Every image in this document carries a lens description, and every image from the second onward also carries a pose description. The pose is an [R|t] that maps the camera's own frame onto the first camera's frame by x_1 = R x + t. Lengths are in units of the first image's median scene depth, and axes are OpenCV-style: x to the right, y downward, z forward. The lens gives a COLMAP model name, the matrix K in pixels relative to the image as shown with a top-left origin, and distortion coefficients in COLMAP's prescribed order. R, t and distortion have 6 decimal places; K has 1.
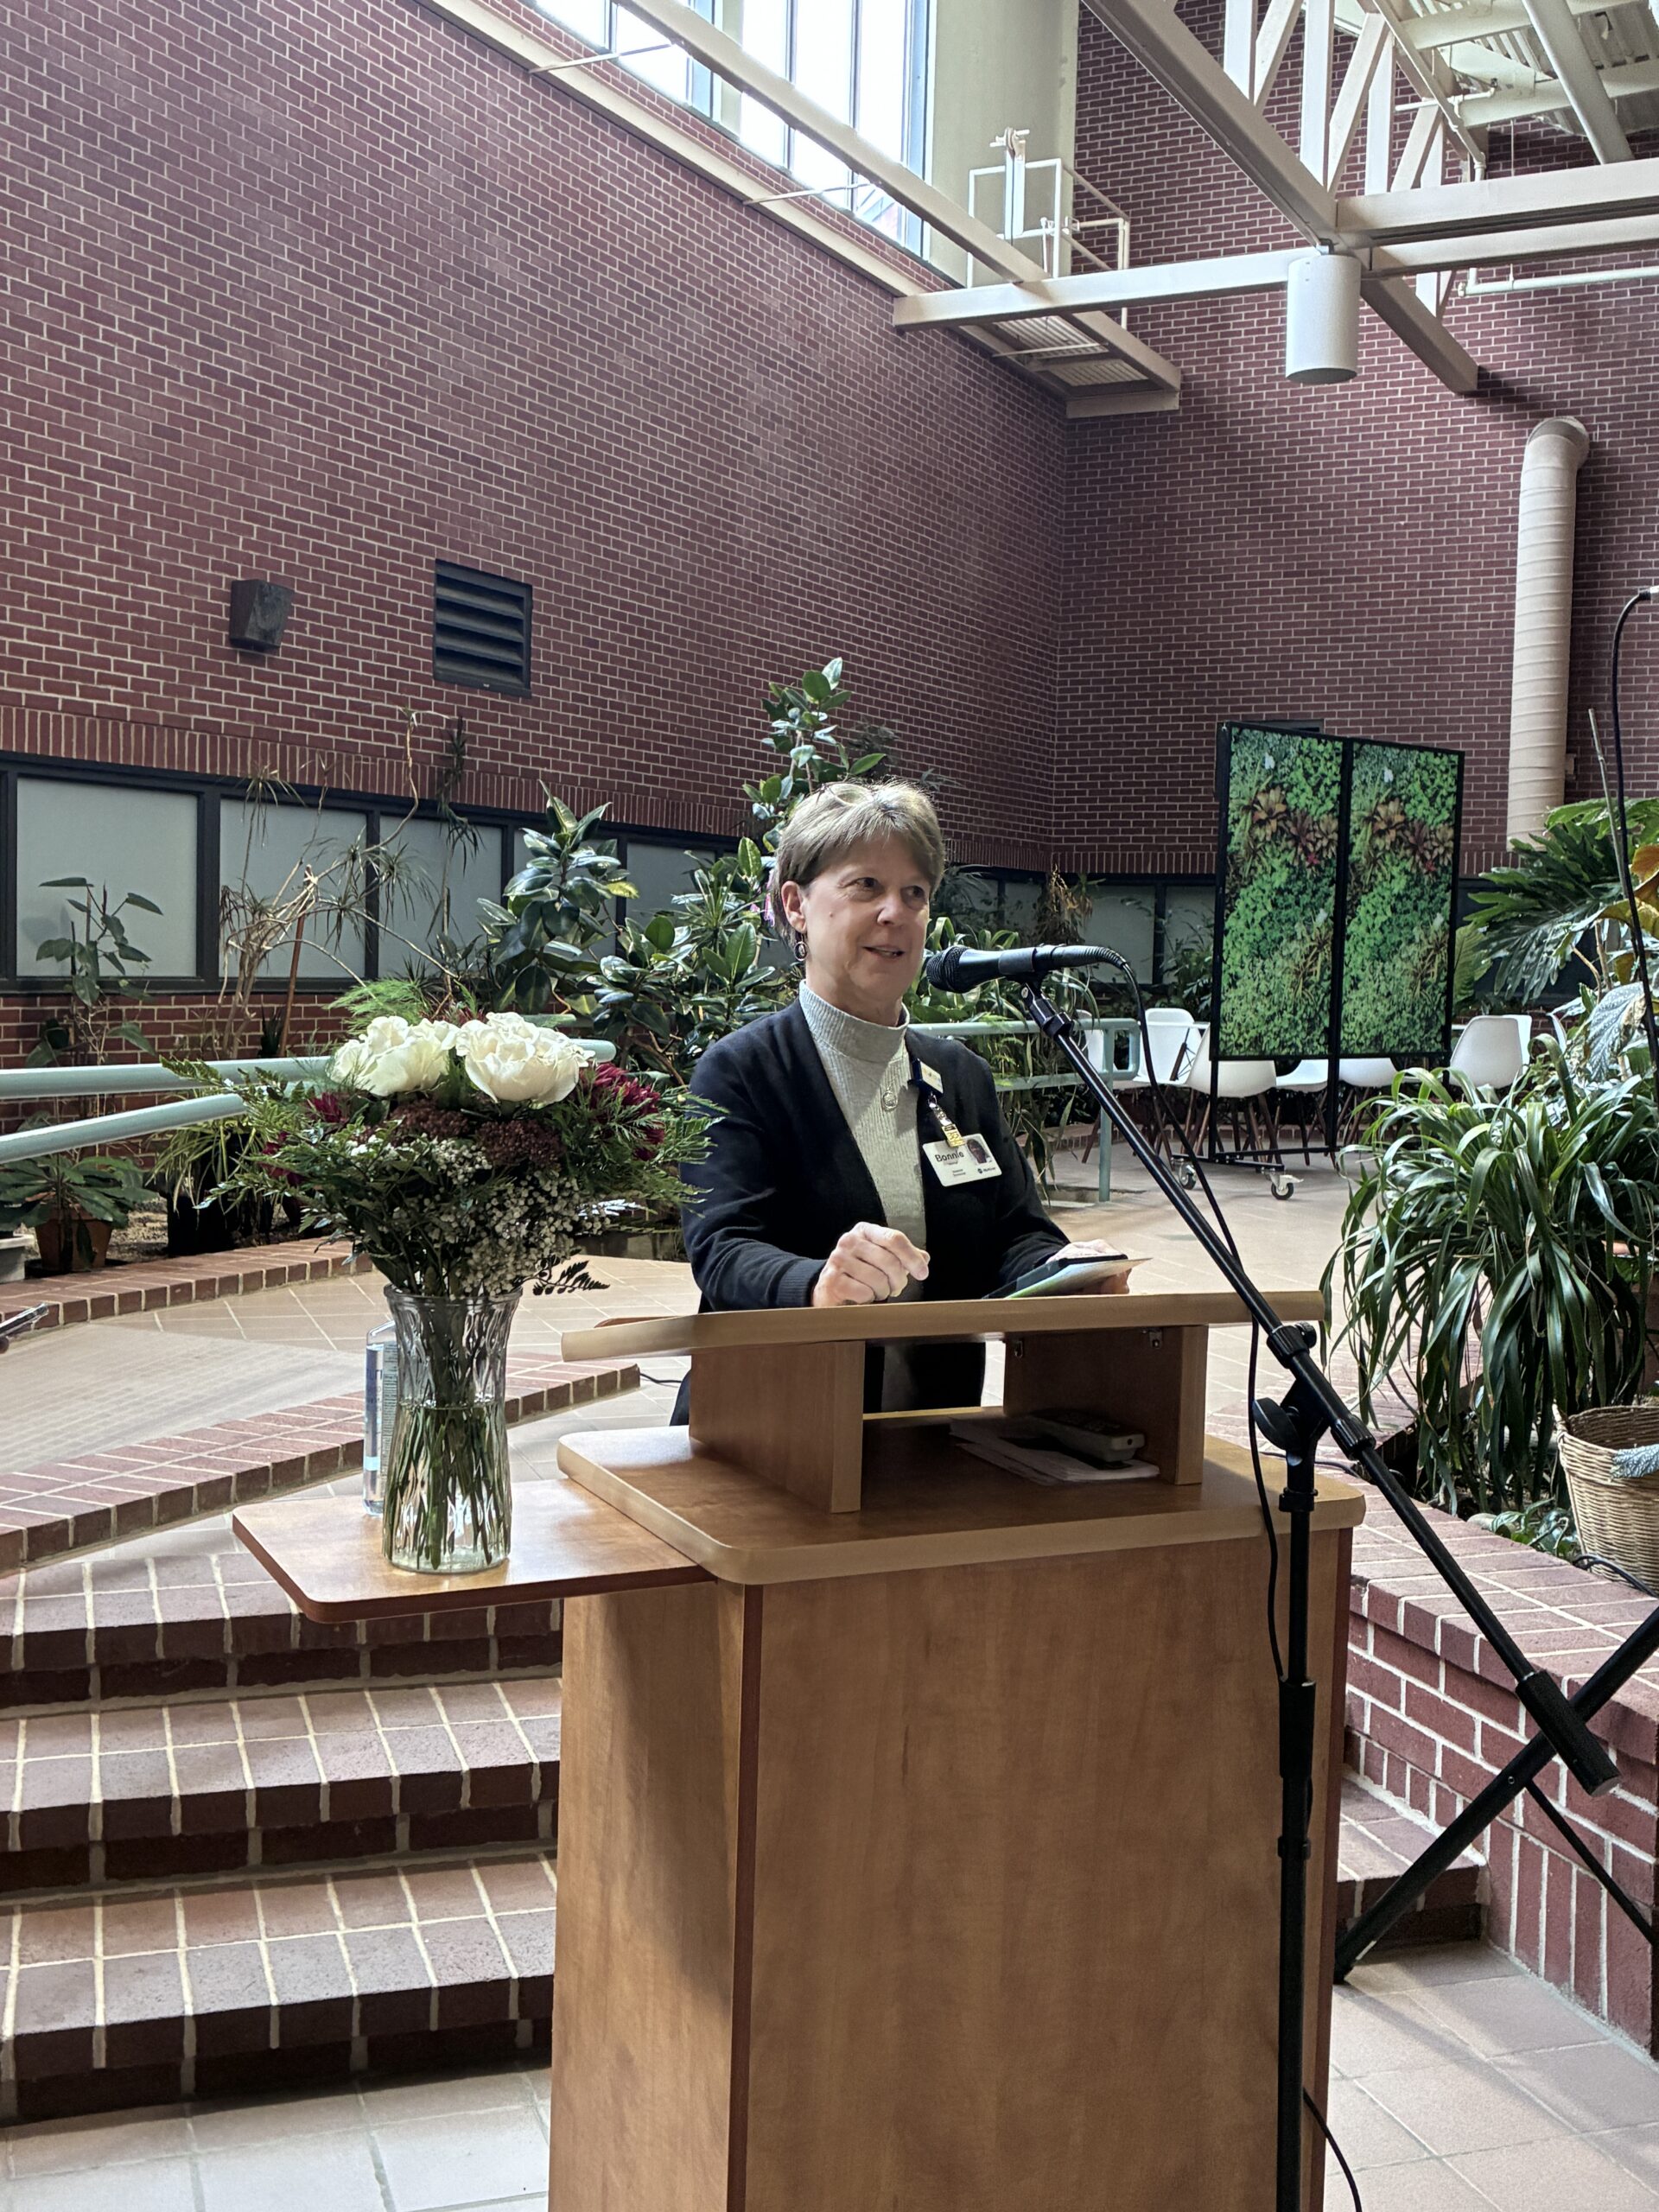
lens RADIAL K [[2319.0, 0, 819.5], [0, 2319.0, 1072.4], [0, 0, 1]] dist [0.027280, 0.000000]
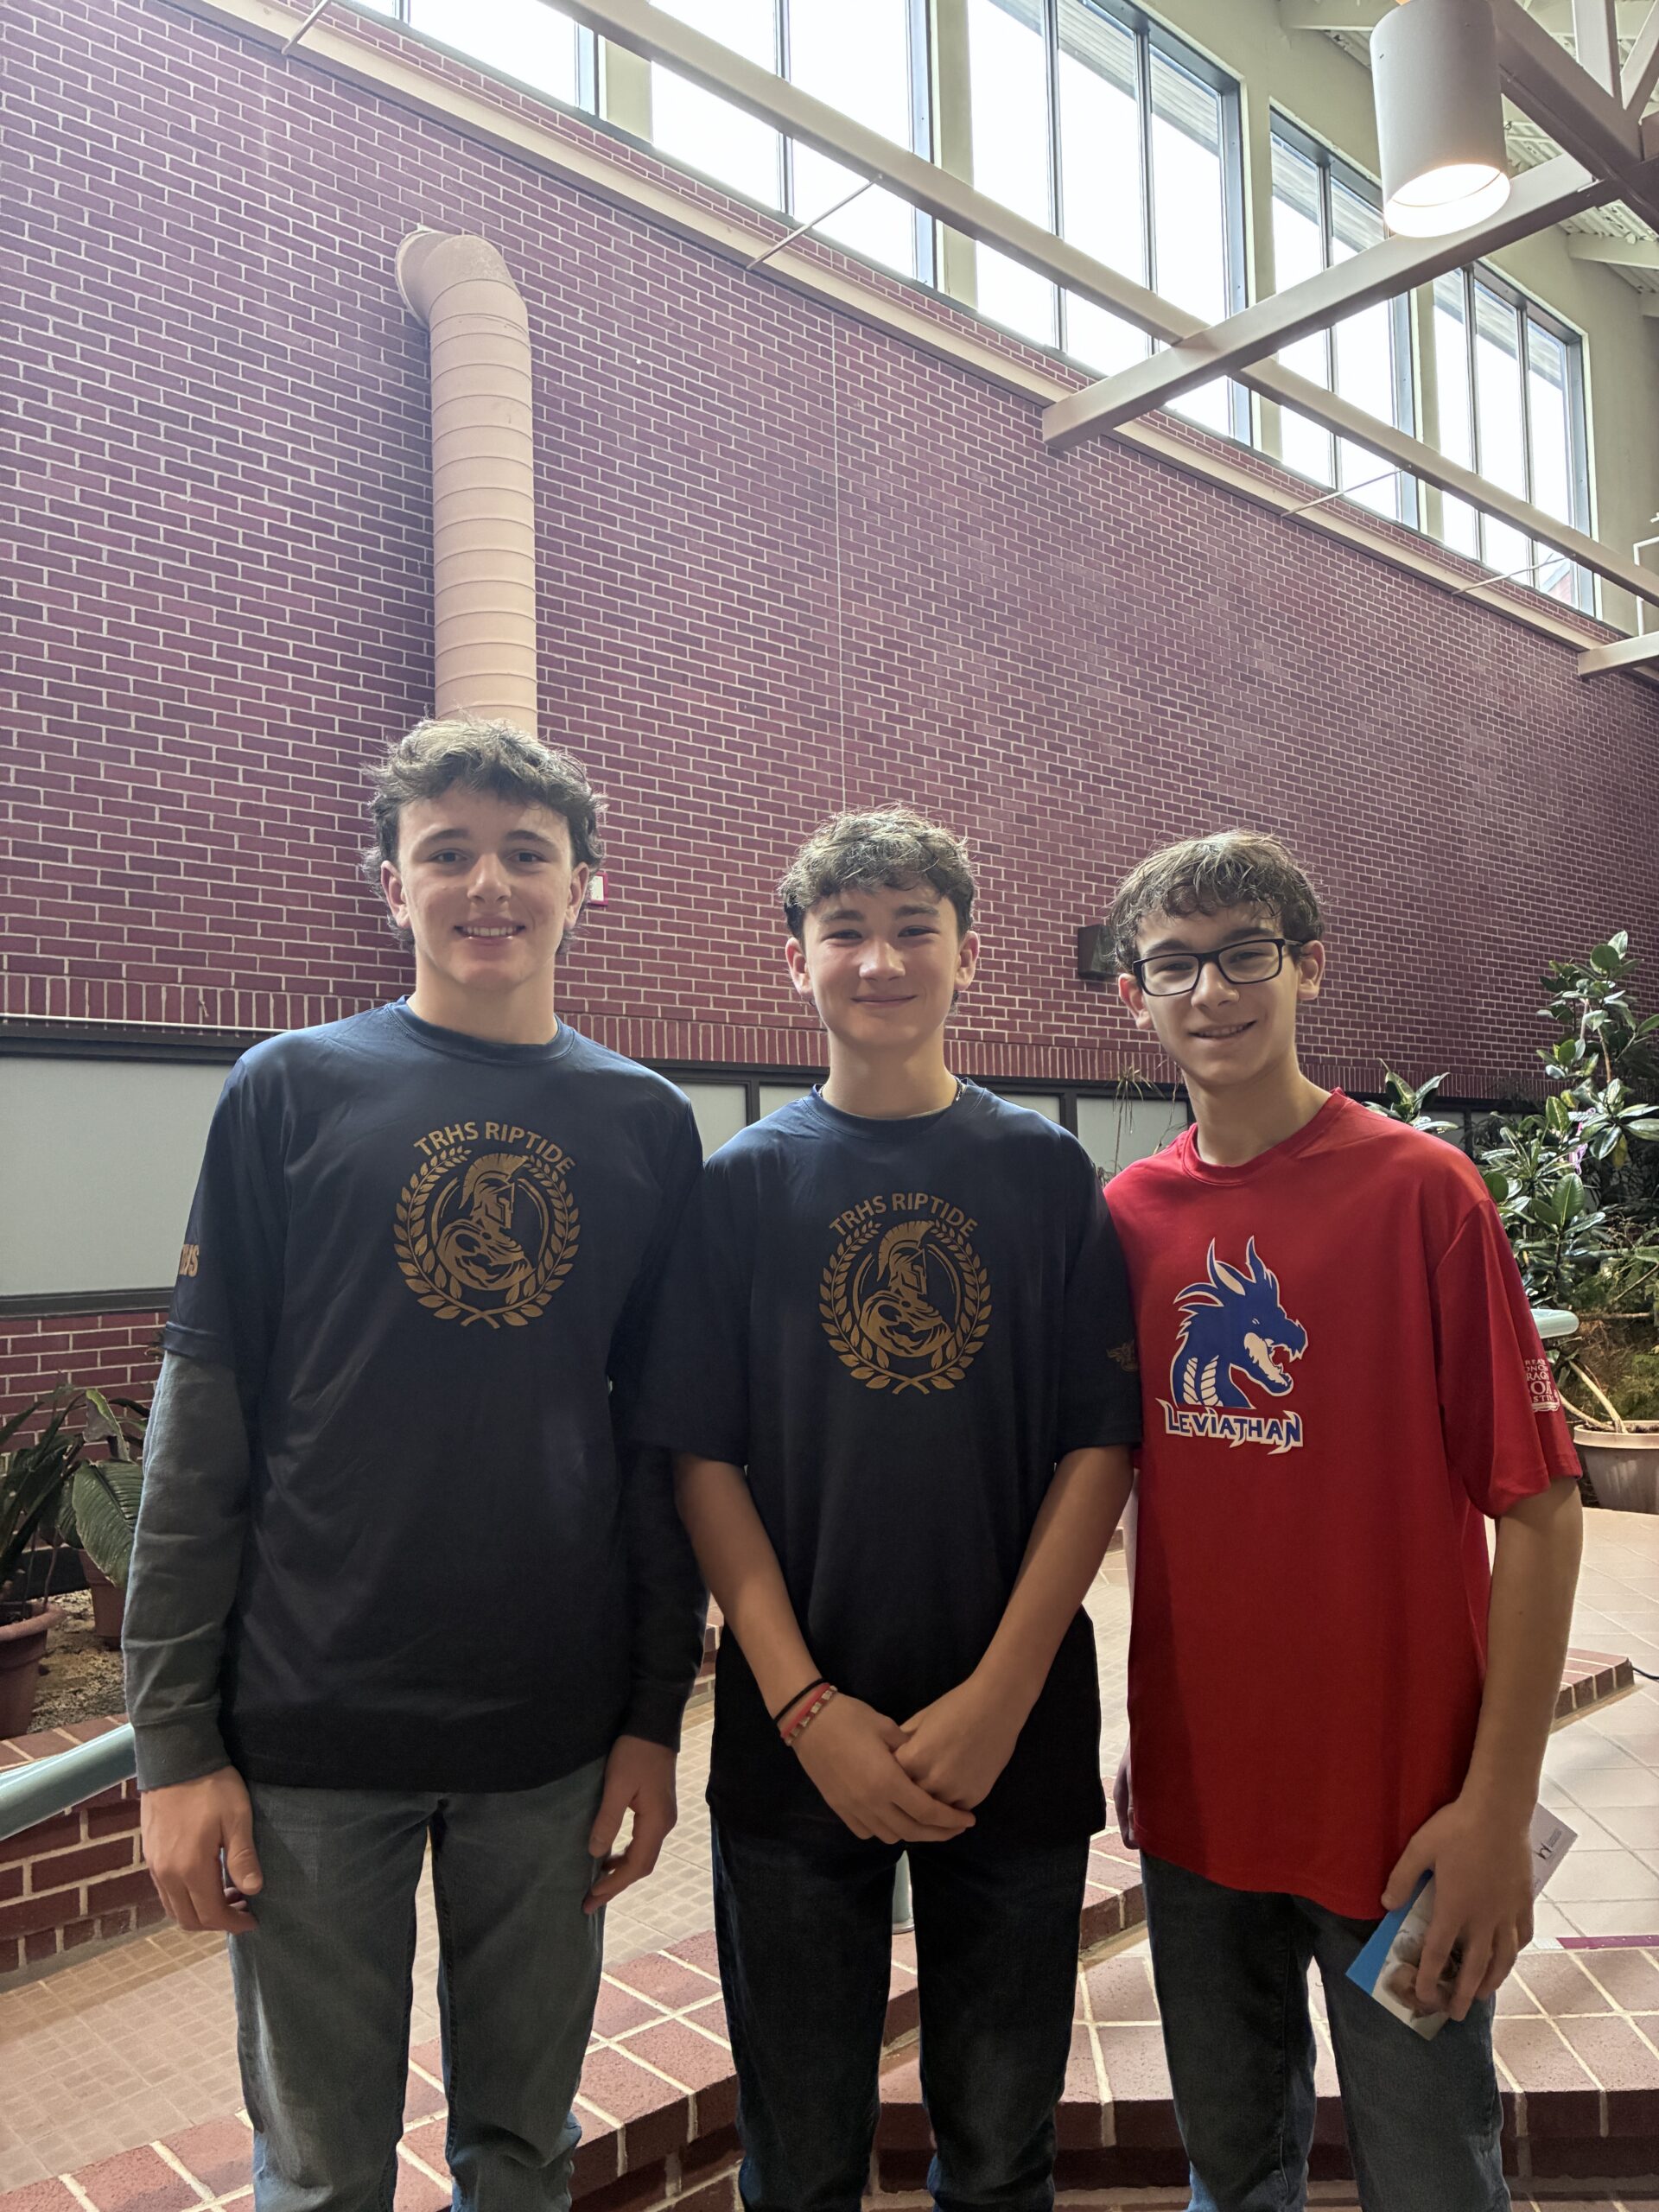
lens RADIAL K [[1675.3, 0, 863.2], [0, 1675.3, 1116.6], [0, 0, 1]] dist [0.046265, -0.057203]
pose [[0.935933, -0.068731, -0.345405, -0.049908], [0.033268, 0.993640, -0.107577, -0.012503], [0.350602, 0.089194, 0.932267, 0.104370]]
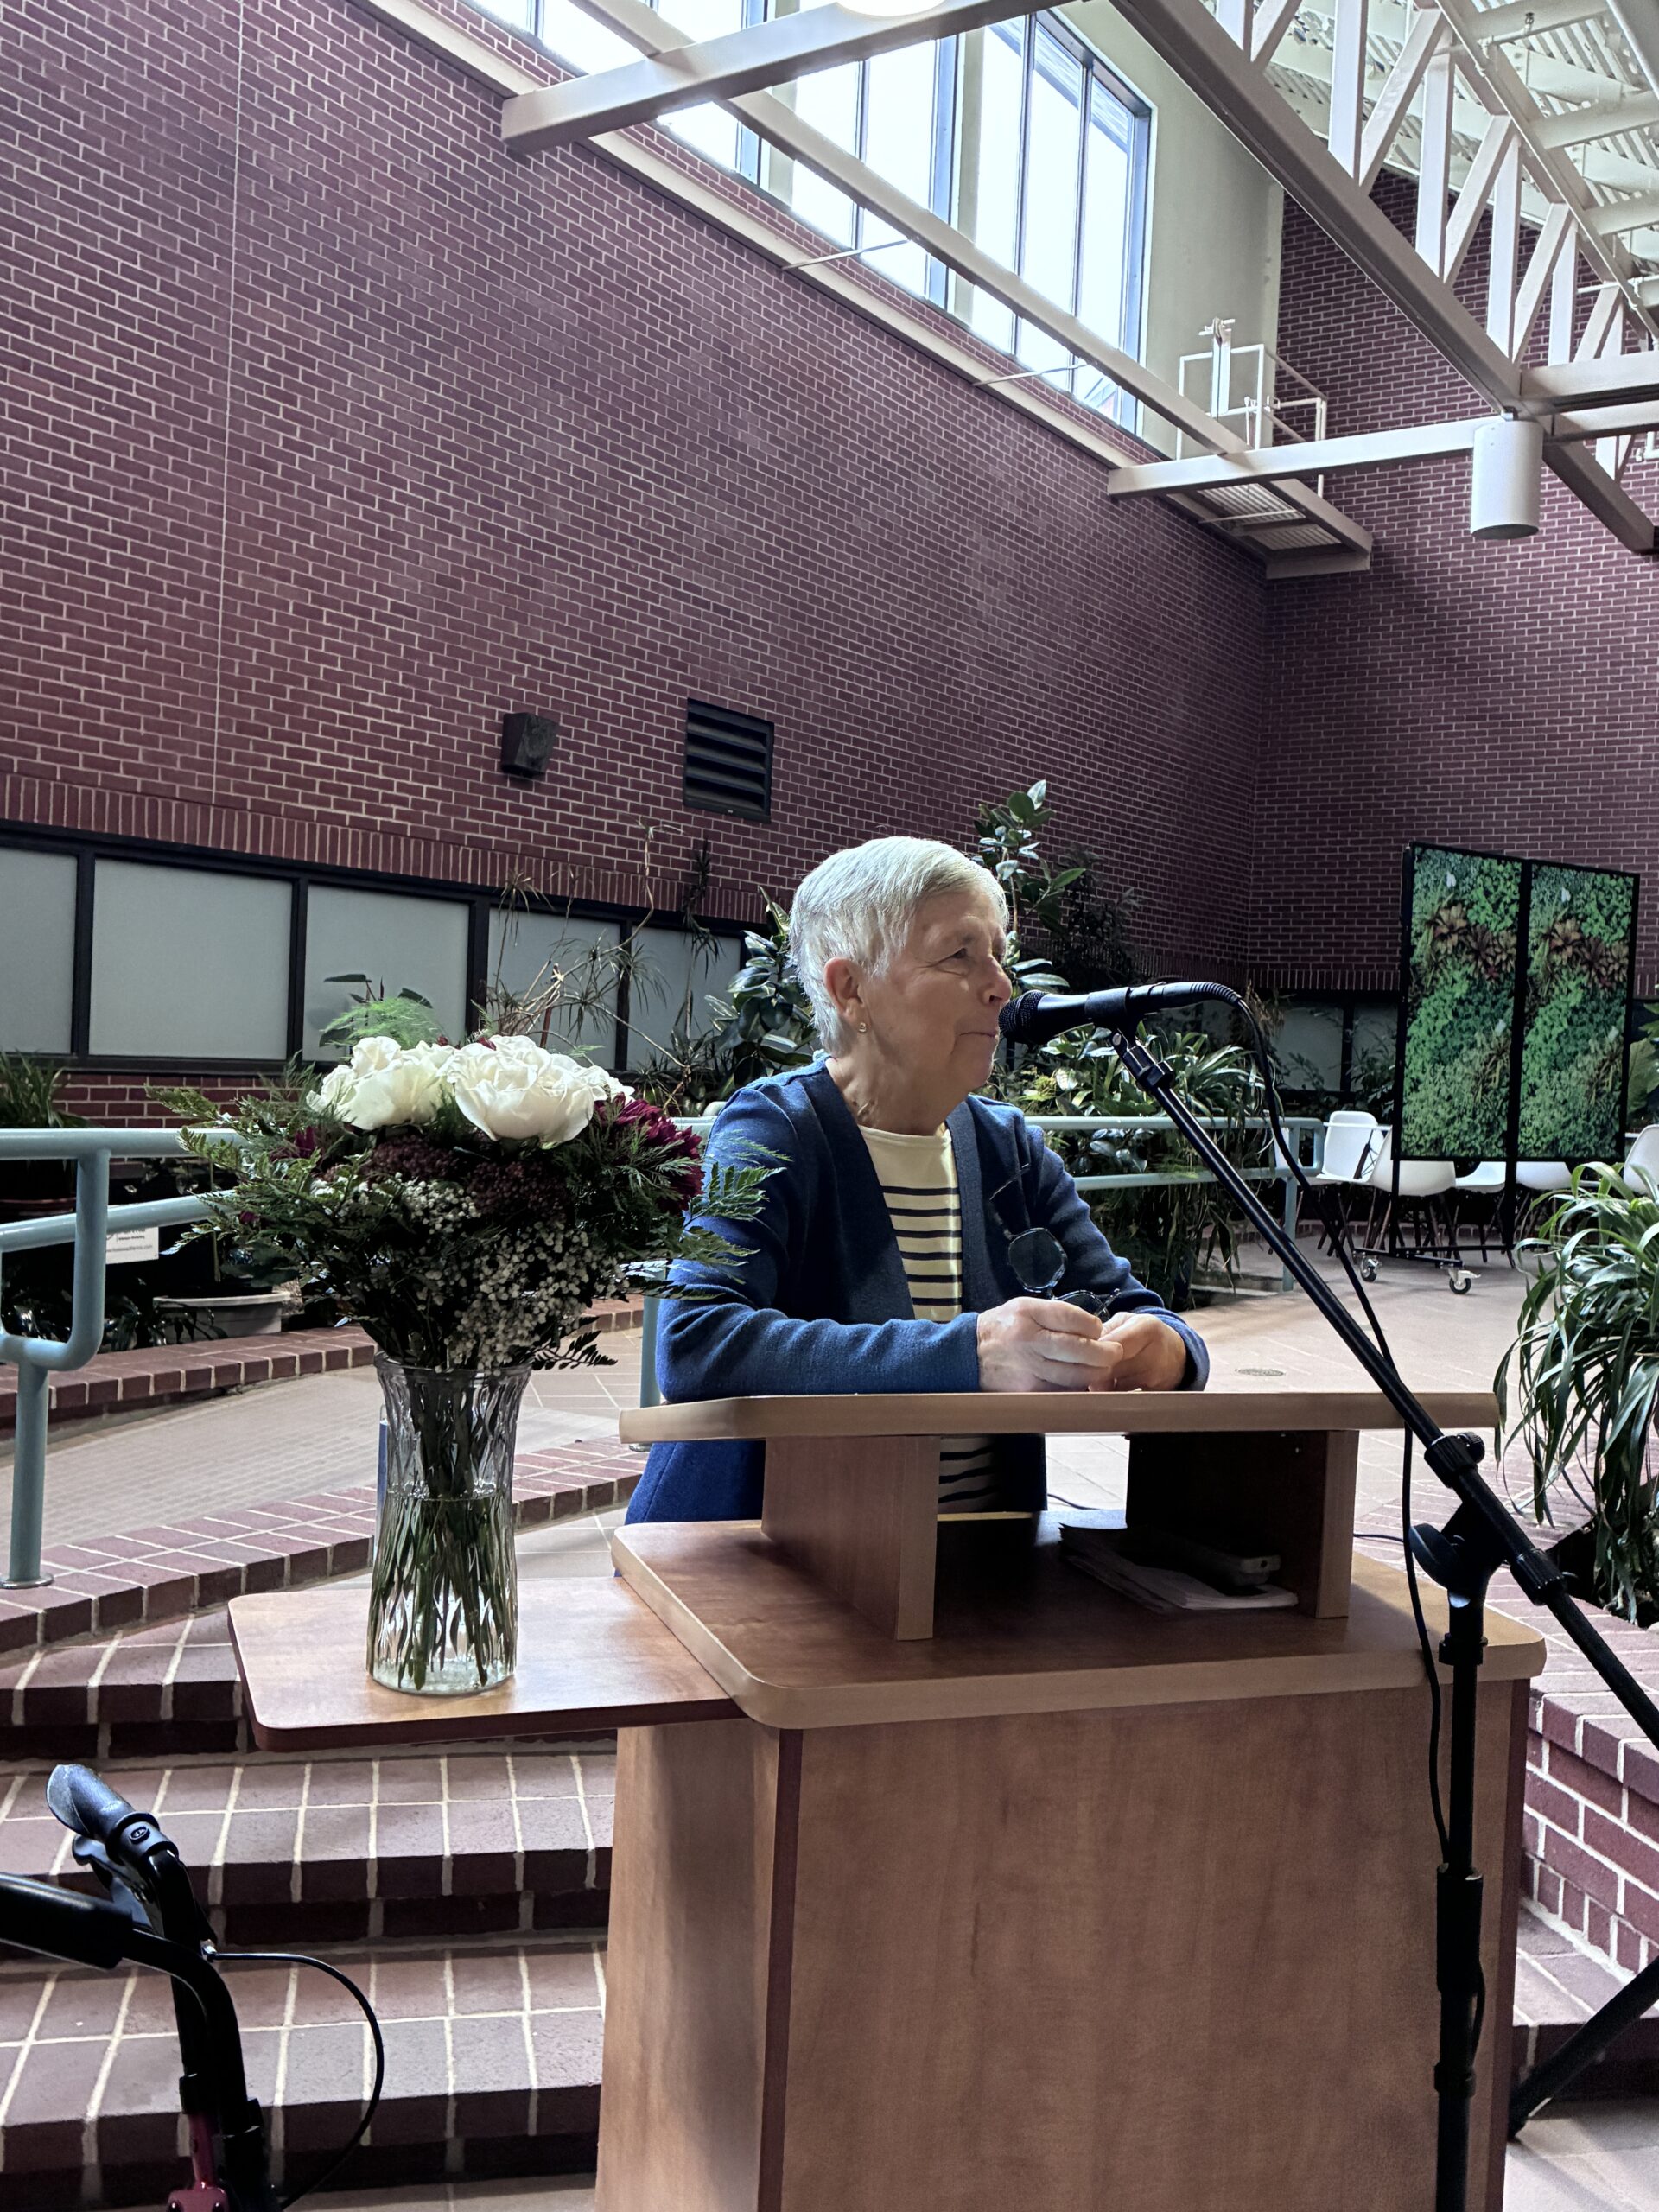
lens RADIAL K [[2051.3, 0, 827.2], [0, 2051.3, 1094.8], [0, 0, 1]] dist [0.027699, 0.000000]
pose [[0.994562, 0.018223, -0.102540, 0.007449], [-0.021799, 0.999189, -0.033866, 0.002482], [0.101840, 0.035917, 0.994152, 0.034363]]
